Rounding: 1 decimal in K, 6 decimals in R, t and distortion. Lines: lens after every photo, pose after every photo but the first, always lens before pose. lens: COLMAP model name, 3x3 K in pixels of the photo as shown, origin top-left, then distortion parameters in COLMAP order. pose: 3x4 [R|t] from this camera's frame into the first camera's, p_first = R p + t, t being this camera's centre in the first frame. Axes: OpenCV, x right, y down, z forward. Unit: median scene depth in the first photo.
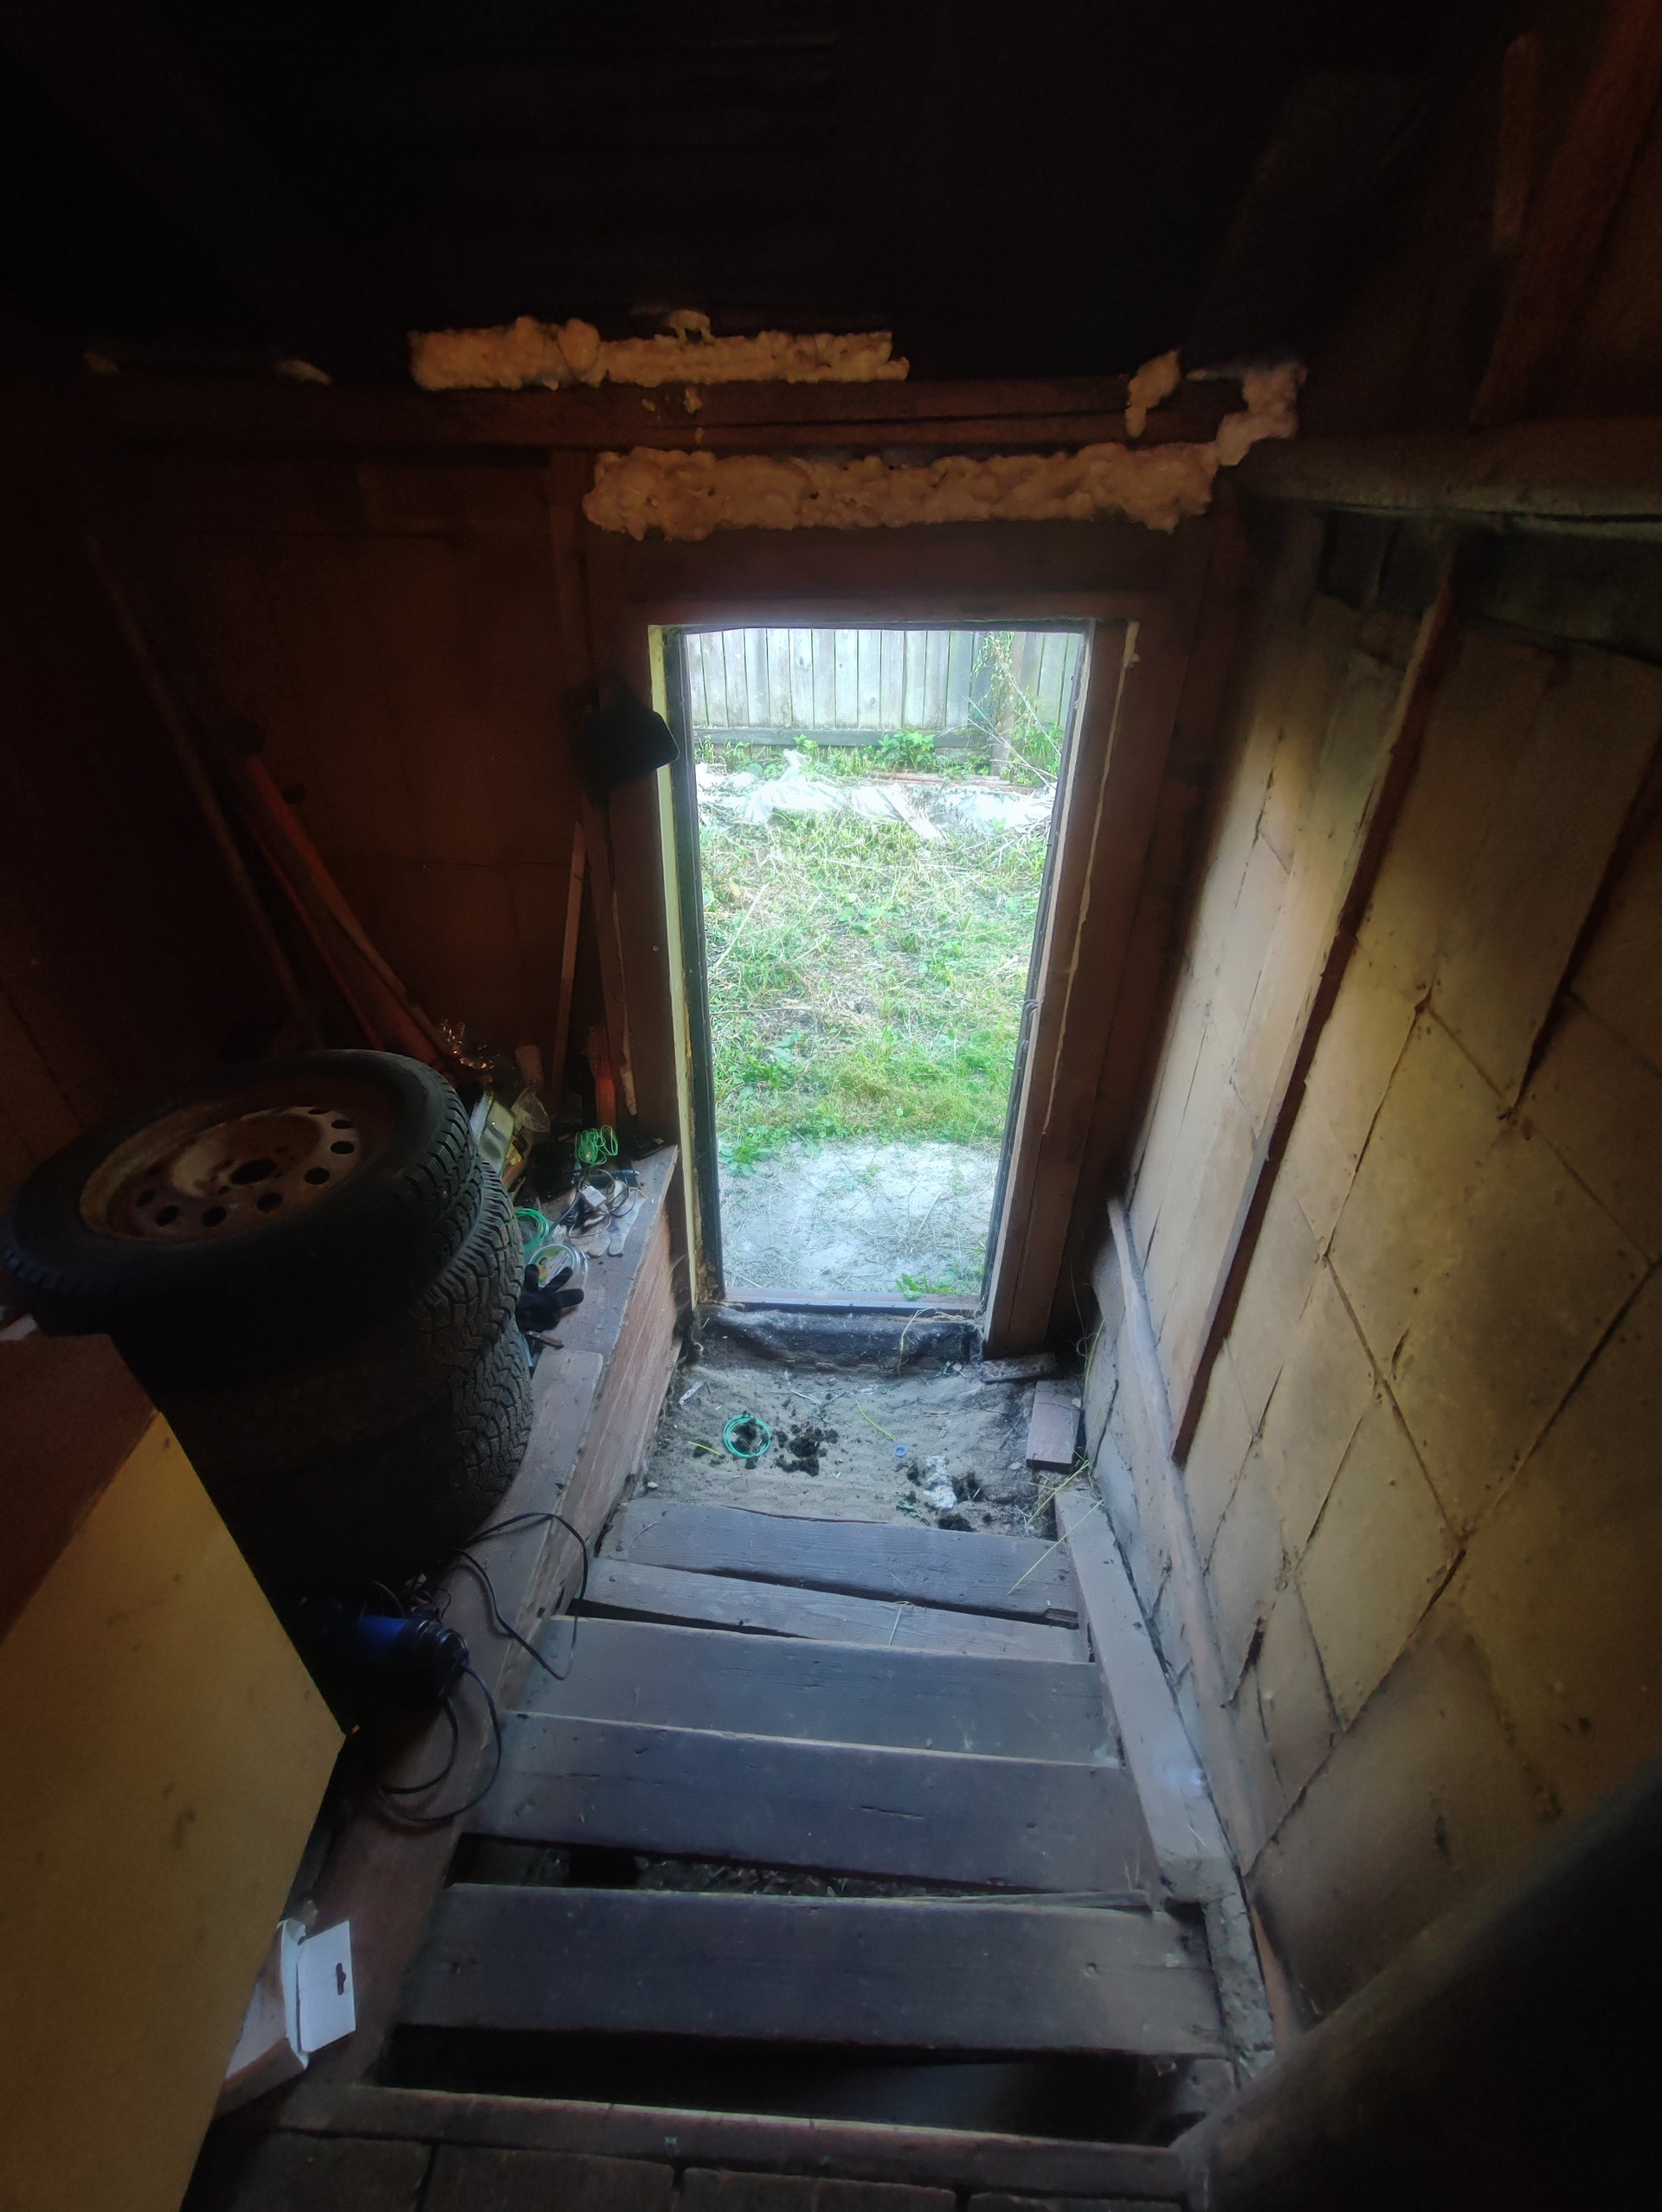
lens RADIAL K [[1002.5, 0, 828.7], [0, 1002.5, 1099.0], [0, 0, 1]] dist [-0.024663, 0.017159]
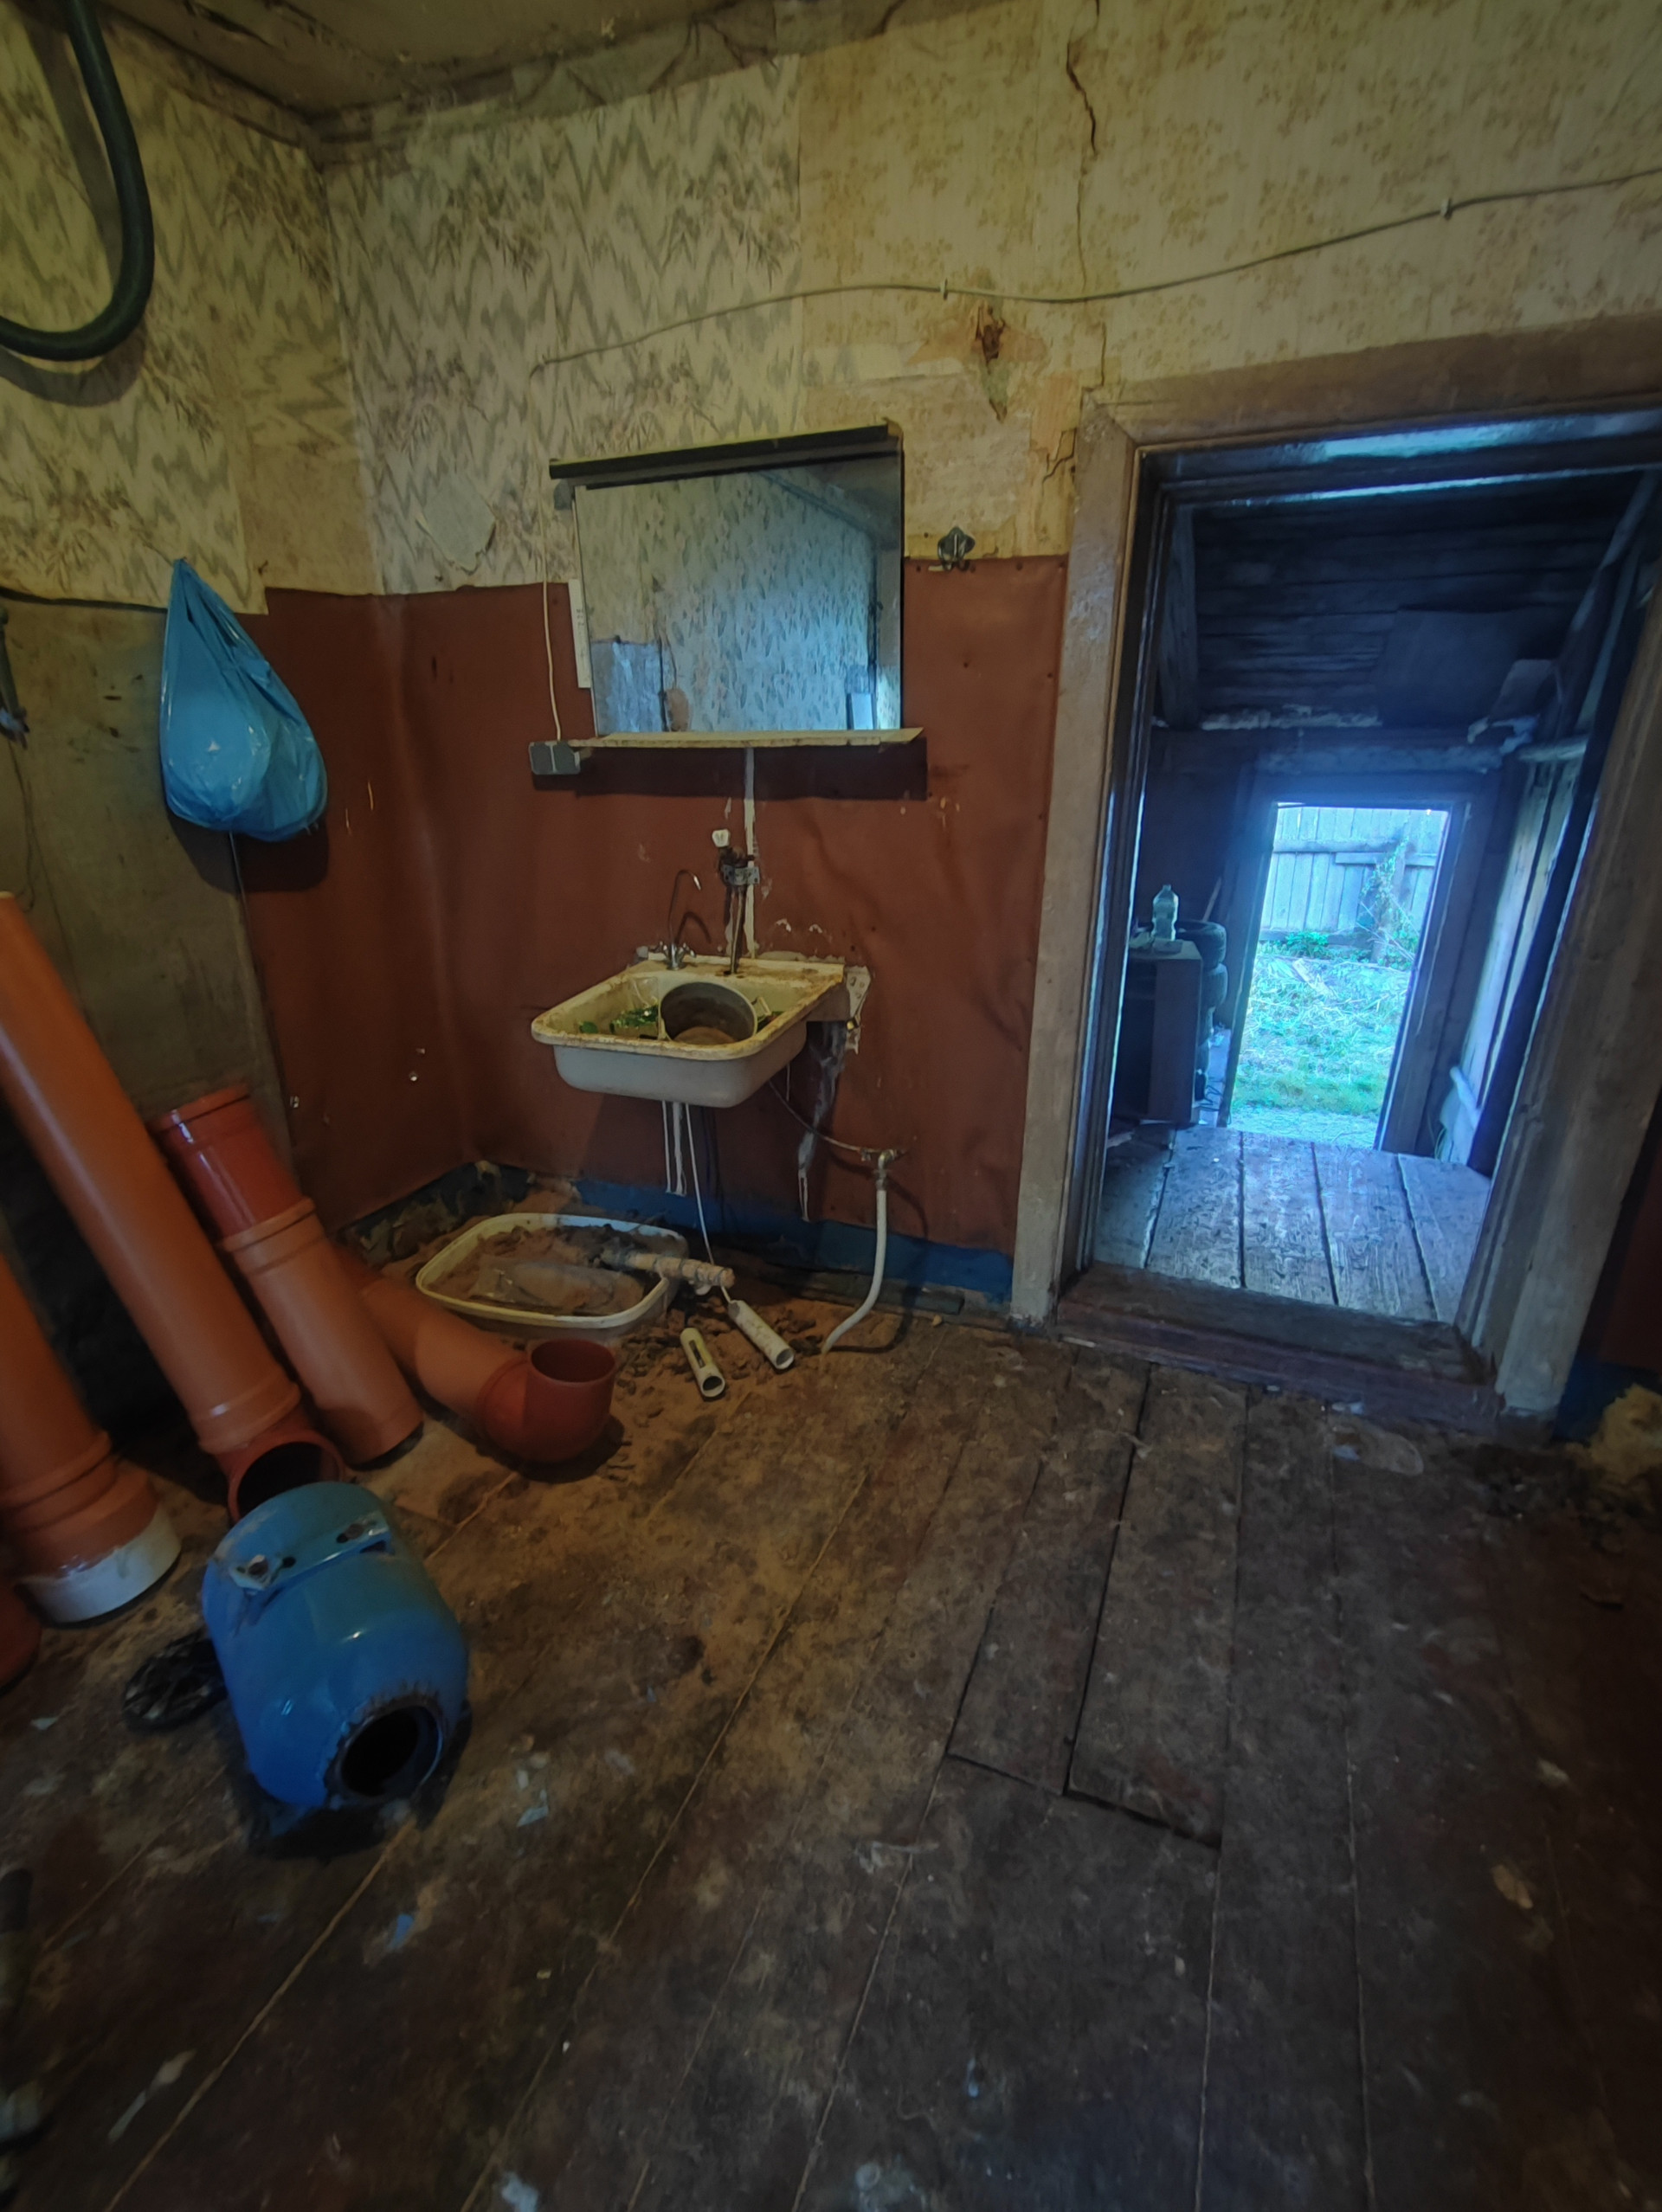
lens RADIAL K [[1002.5, 0, 828.7], [0, 1002.5, 1099.0], [0, 0, 1]] dist [-0.024663, 0.017159]
pose [[0.946437, 0.107640, -0.304418, -0.188935], [-0.181624, 0.956978, -0.226287, 0.529428], [0.266963, 0.269456, 0.925270, -0.763075]]
